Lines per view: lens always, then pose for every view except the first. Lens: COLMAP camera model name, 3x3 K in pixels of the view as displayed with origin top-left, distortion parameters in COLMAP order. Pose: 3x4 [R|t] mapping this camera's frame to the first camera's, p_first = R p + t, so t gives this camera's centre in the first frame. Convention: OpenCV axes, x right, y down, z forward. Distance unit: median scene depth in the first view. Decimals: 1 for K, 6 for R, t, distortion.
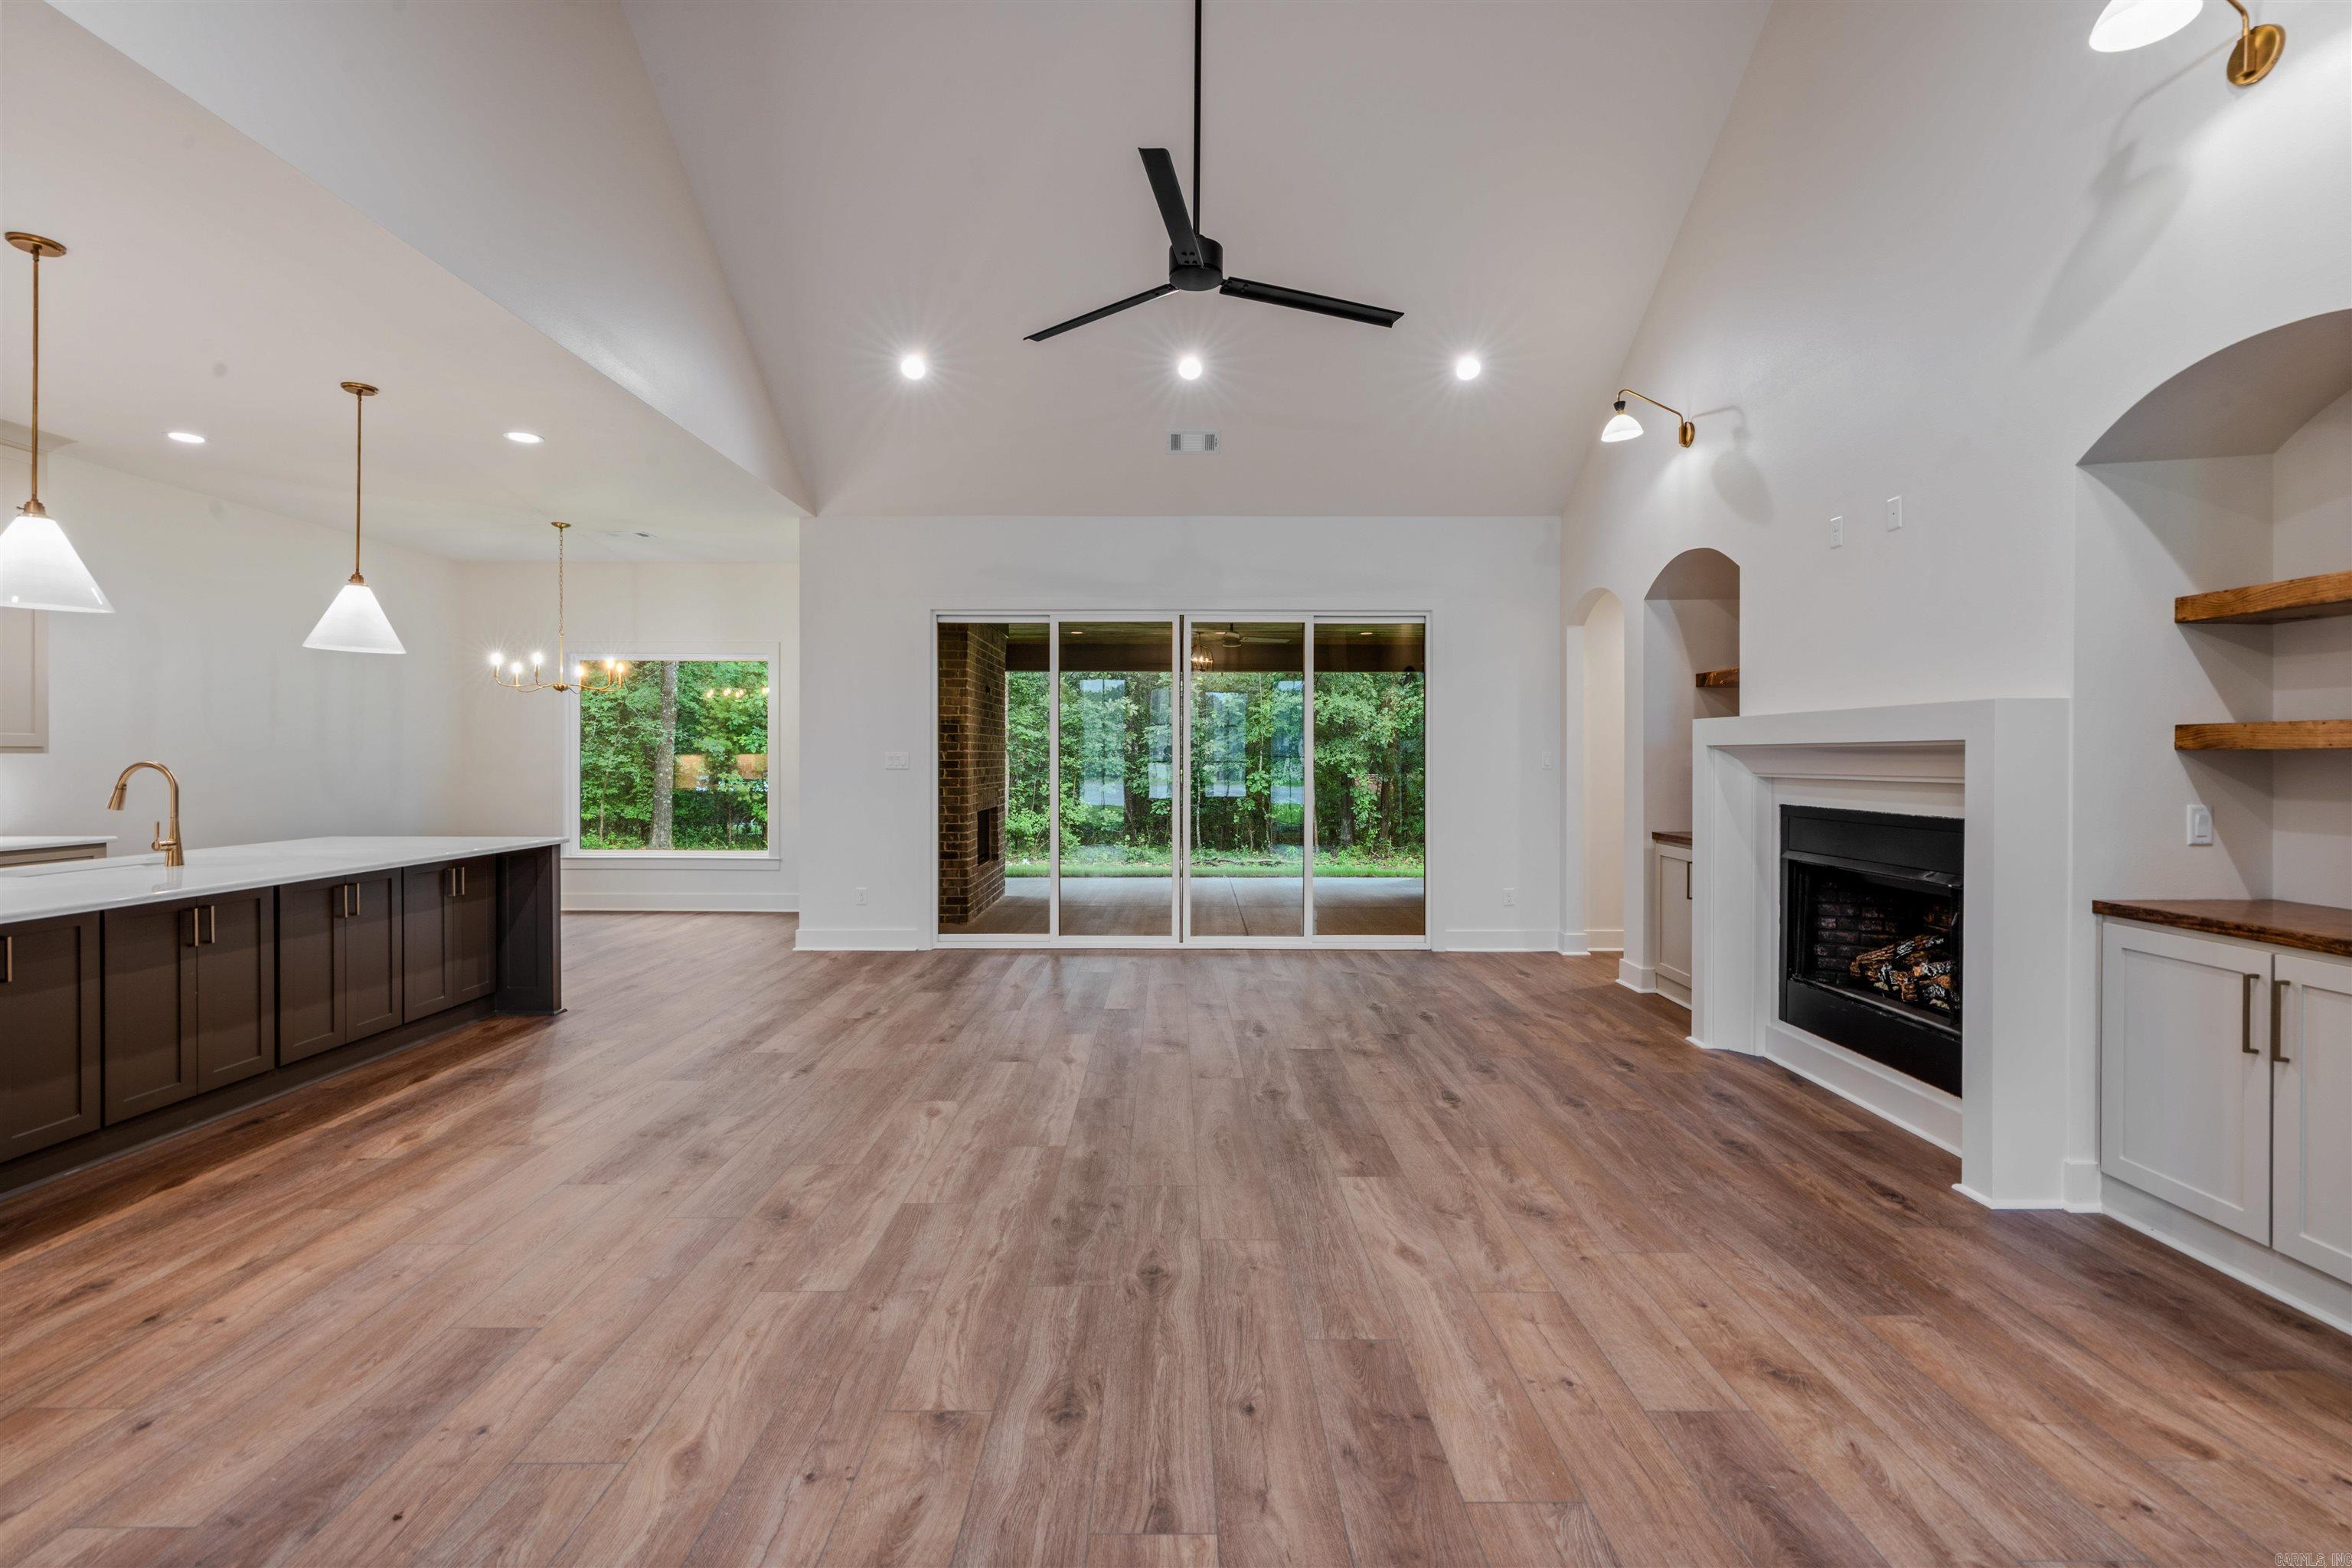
lens RADIAL K [[1059.1, 0, 1179.5], [0, 1059.1, 764.0], [0, 0, 1]] dist [-0.003943, 0.000069]
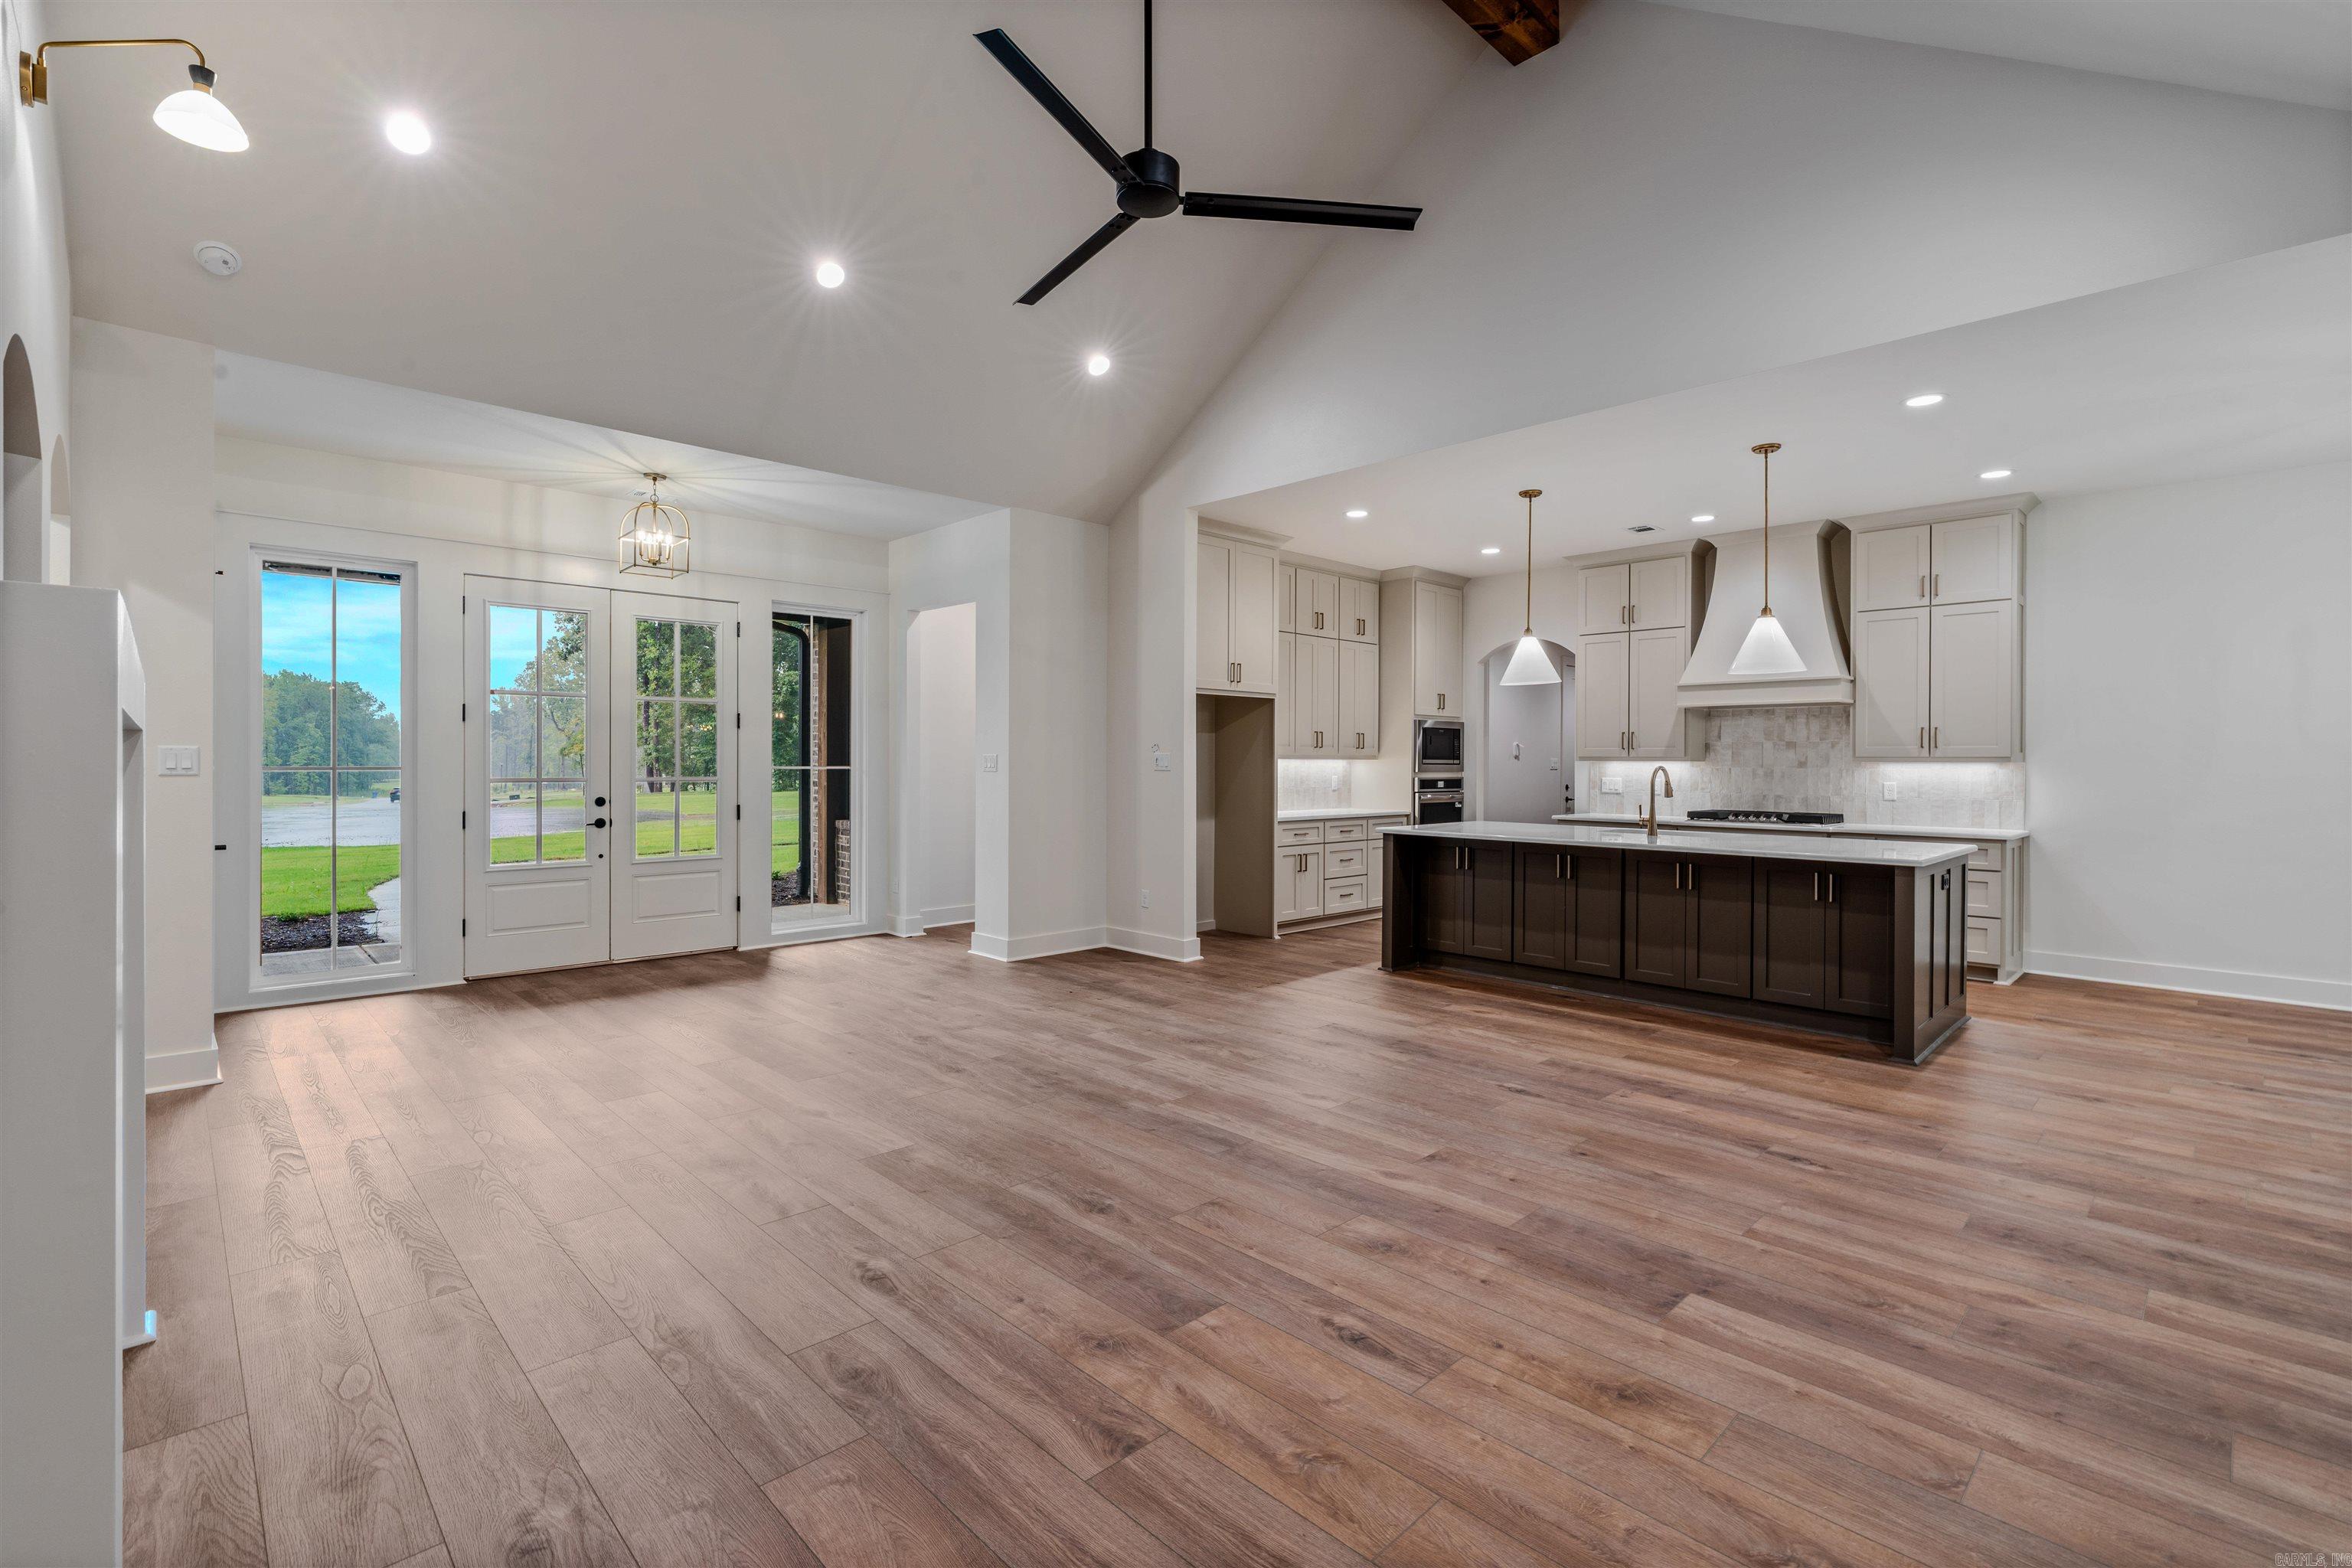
lens RADIAL K [[1049.8, 0, 1171.7], [0, 1049.8, 773.1], [0, 0, 1]] dist [-0.003476, 0.000759]
pose [[-0.723888, 0.002861, -0.689912, 0.760052], [-0.010359, 0.999834, 0.015015, -0.012271], [0.689840, 0.018015, -0.723738, 2.117683]]
